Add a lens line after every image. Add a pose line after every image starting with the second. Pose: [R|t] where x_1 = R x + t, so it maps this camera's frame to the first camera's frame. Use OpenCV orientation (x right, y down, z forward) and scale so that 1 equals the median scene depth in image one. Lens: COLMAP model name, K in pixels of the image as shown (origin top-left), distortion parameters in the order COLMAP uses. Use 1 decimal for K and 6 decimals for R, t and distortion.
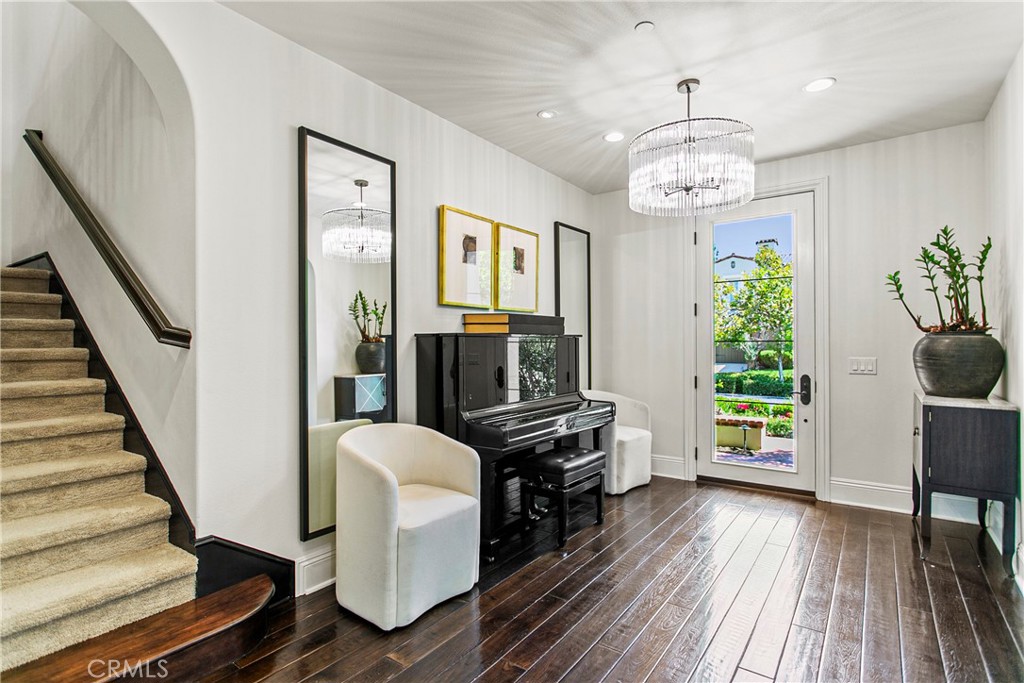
lens RADIAL K [[523.0, 0, 510.9], [0, 523.0, 342.0], [0, 0, 1]] dist [0.001431, 0.000453]
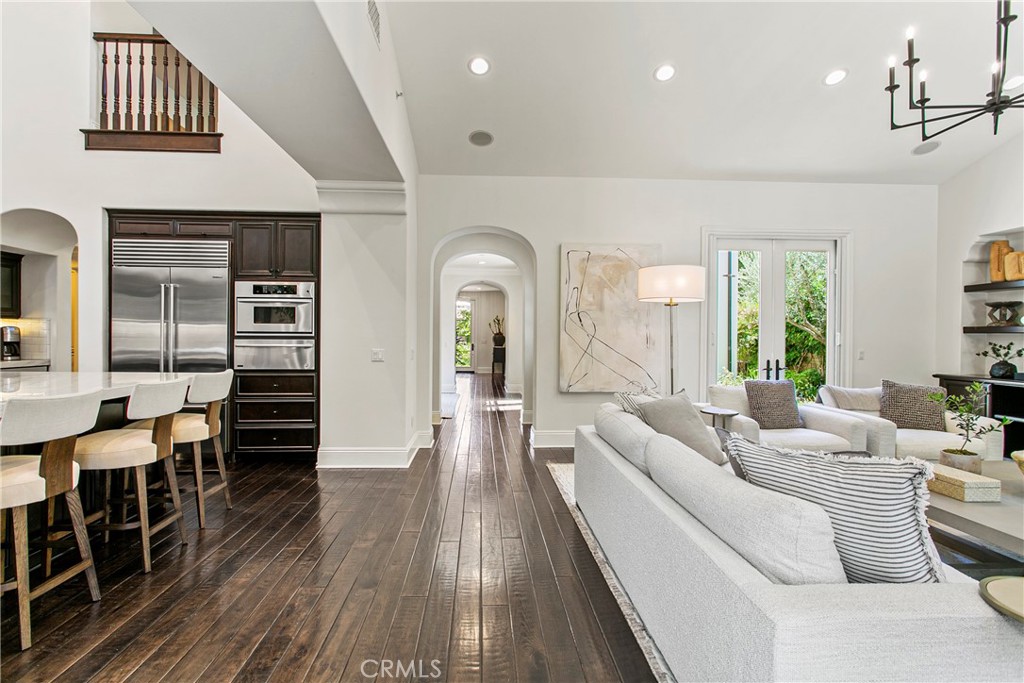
lens RADIAL K [[523.0, 0, 510.7], [0, 523.0, 339.0], [0, 0, 1]] dist [0.001431, 0.000453]
pose [[0.783538, 0.000295, 0.621344, -2.500779], [-0.004504, 0.999976, 0.005204, -0.001265], [-0.621328, -0.006876, 0.783521, -3.431351]]
